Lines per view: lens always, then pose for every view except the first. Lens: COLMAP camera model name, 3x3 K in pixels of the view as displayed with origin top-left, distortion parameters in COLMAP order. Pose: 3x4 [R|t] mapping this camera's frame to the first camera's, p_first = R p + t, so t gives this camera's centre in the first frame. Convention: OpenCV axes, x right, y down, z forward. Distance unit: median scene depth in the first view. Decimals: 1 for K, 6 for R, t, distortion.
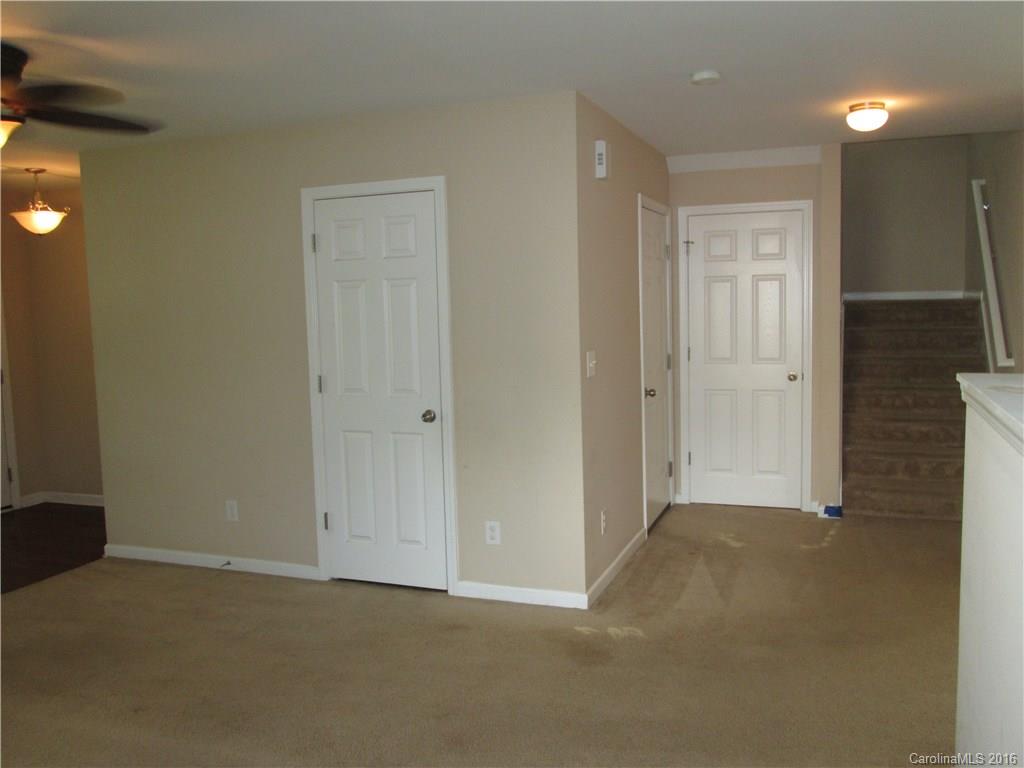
lens RADIAL K [[852.6, 0, 512.6], [0, 852.6, 381.0], [0, 0, 1]] dist [-0.037920, 0.027764]
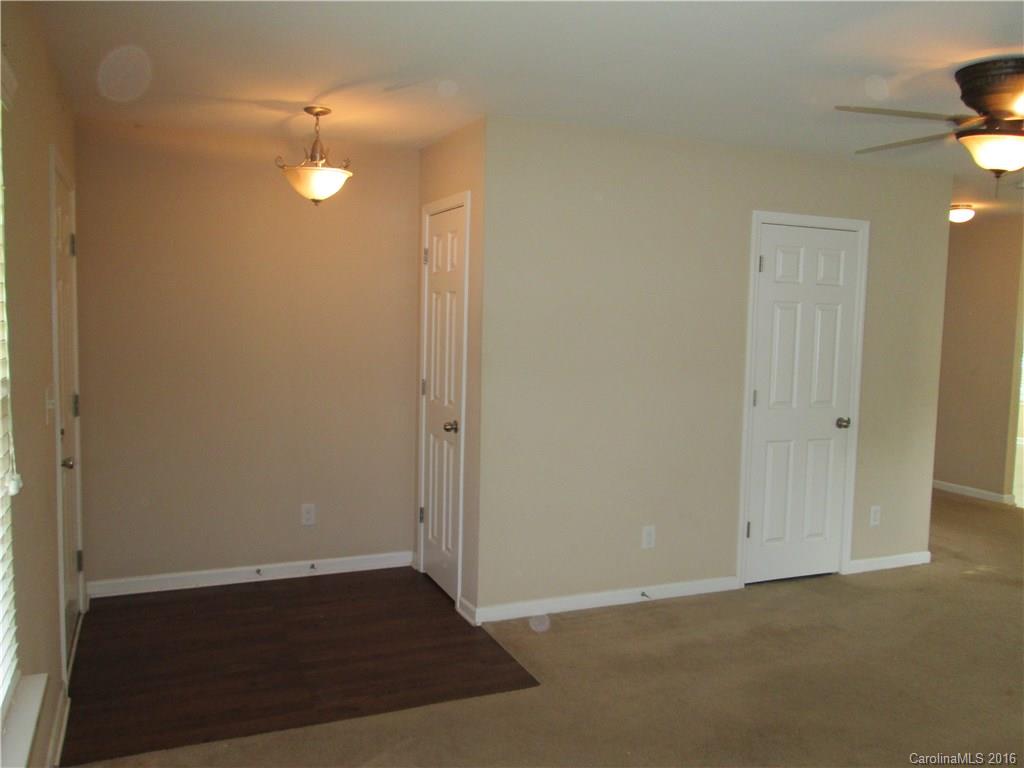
lens RADIAL K [[852.6, 0, 514.3], [0, 852.6, 377.2], [0, 0, 1]] dist [-0.037920, 0.027764]
pose [[0.706149, -0.011230, 0.707974, -1.248031], [0.015466, 0.999880, 0.000435, -0.029477], [-0.707894, 0.010642, 0.706238, 0.501192]]
